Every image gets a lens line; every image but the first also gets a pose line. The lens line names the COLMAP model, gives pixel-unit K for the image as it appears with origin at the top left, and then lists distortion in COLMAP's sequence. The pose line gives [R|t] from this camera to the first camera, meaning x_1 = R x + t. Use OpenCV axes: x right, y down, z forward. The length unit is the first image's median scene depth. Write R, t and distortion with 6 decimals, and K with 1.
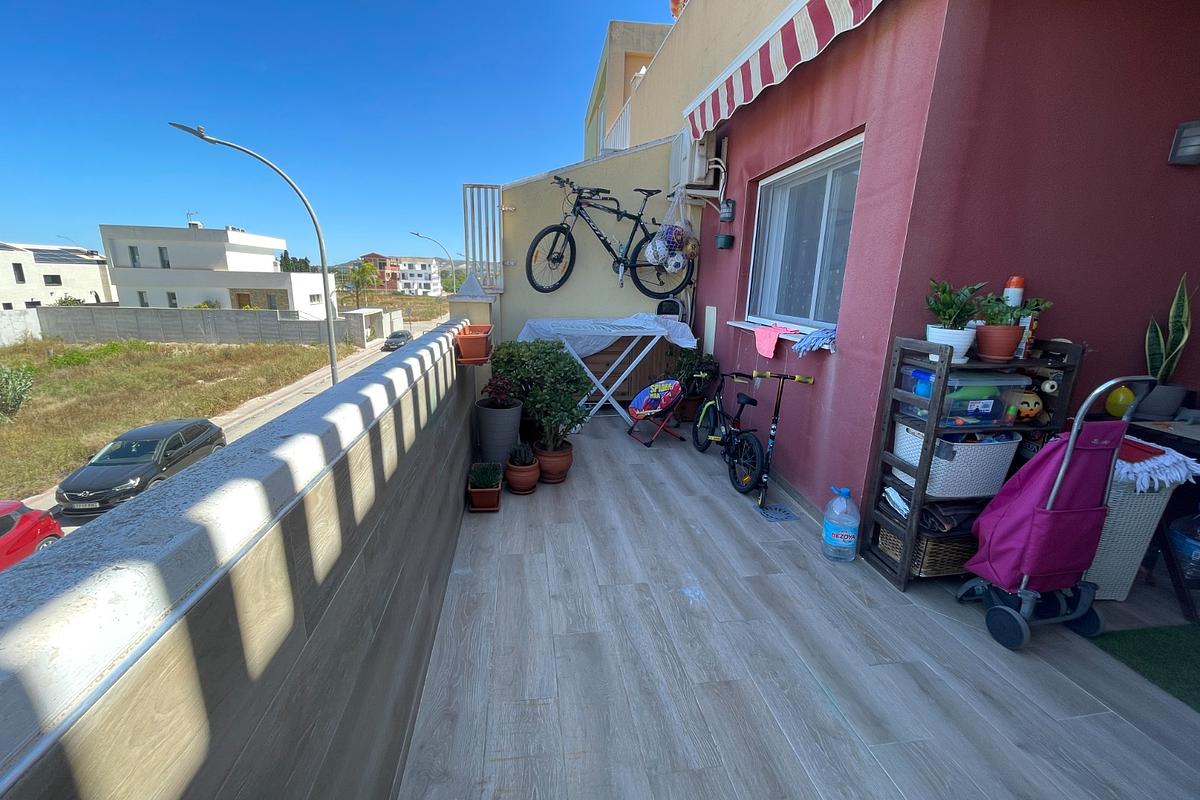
lens RADIAL K [[480.4, 0, 595.9], [0, 480.4, 399.7], [0, 0, 1]] dist [-0.003479, -0.000056]
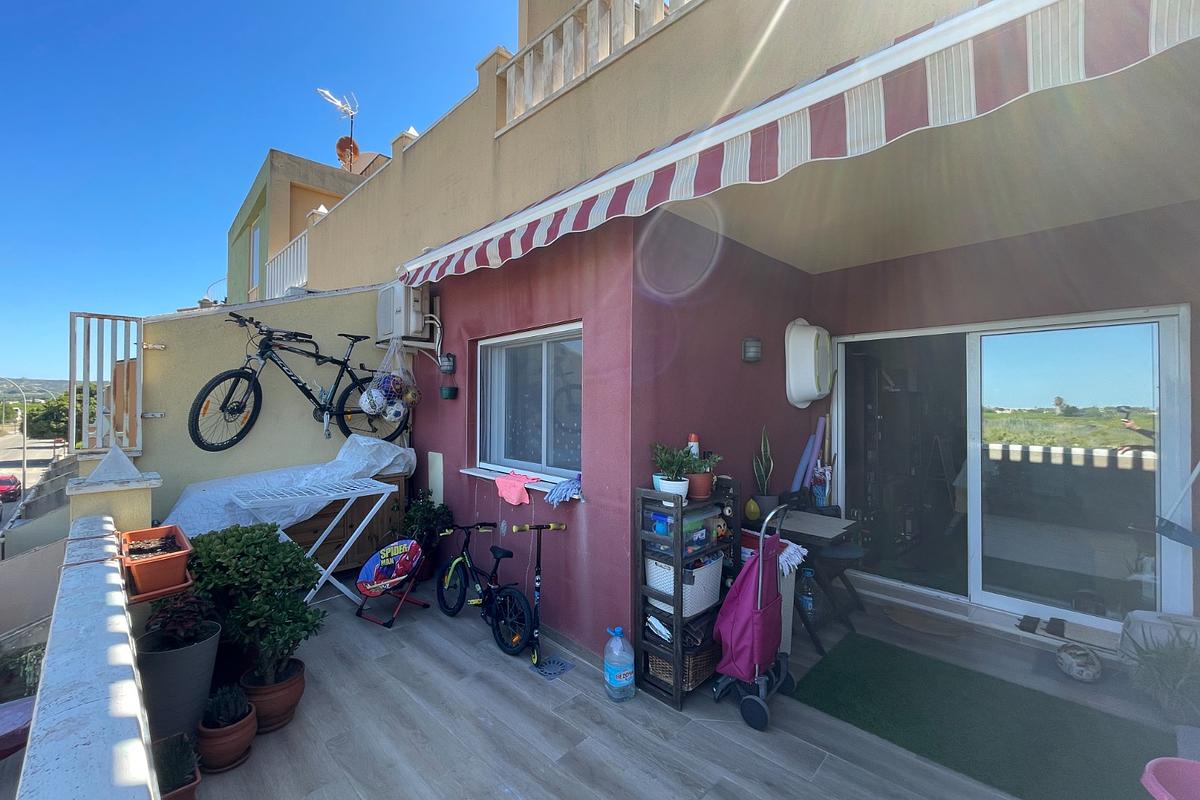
lens RADIAL K [[480.4, 0, 595.9], [0, 480.4, 399.7], [0, 0, 1]] dist [-0.003479, -0.000056]
pose [[0.794270, -0.017727, 0.607306, -0.141416], [0.162923, 0.969179, -0.184790, -0.098899], [-0.585313, 0.245718, 0.772678, 0.037710]]
